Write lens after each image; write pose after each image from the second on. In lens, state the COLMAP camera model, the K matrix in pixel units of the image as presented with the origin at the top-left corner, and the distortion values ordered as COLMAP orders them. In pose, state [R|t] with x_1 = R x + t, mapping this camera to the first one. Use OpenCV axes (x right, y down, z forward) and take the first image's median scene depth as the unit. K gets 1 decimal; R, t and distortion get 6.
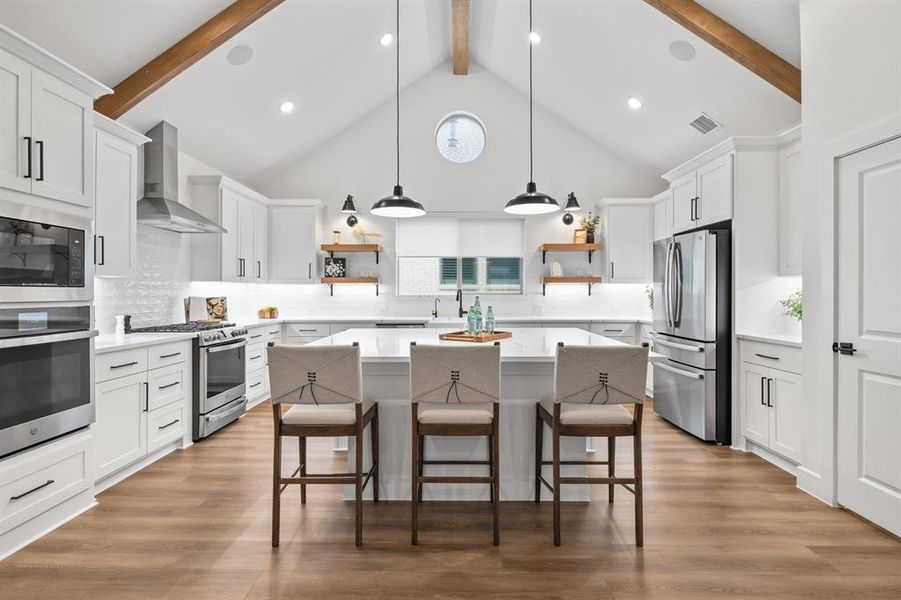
lens RADIAL K [[448.5, 0, 454.9], [0, 448.5, 294.1], [0, 0, 1]] dist [-0.009381, 0.001563]
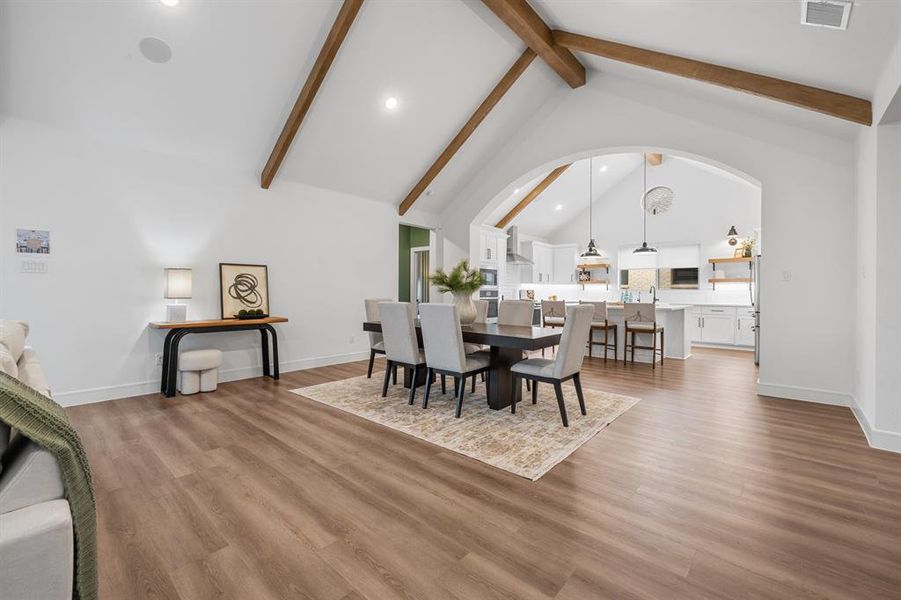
lens RADIAL K [[387.5, 0, 439.3], [0, 387.5, 293.4], [0, 0, 1]] dist [0.002545, -0.000472]
pose [[0.745866, 0.008943, -0.666036, 0.489134], [-0.009917, 0.999948, 0.002321, 0.024491], [0.666022, 0.004874, 0.745916, -0.880204]]
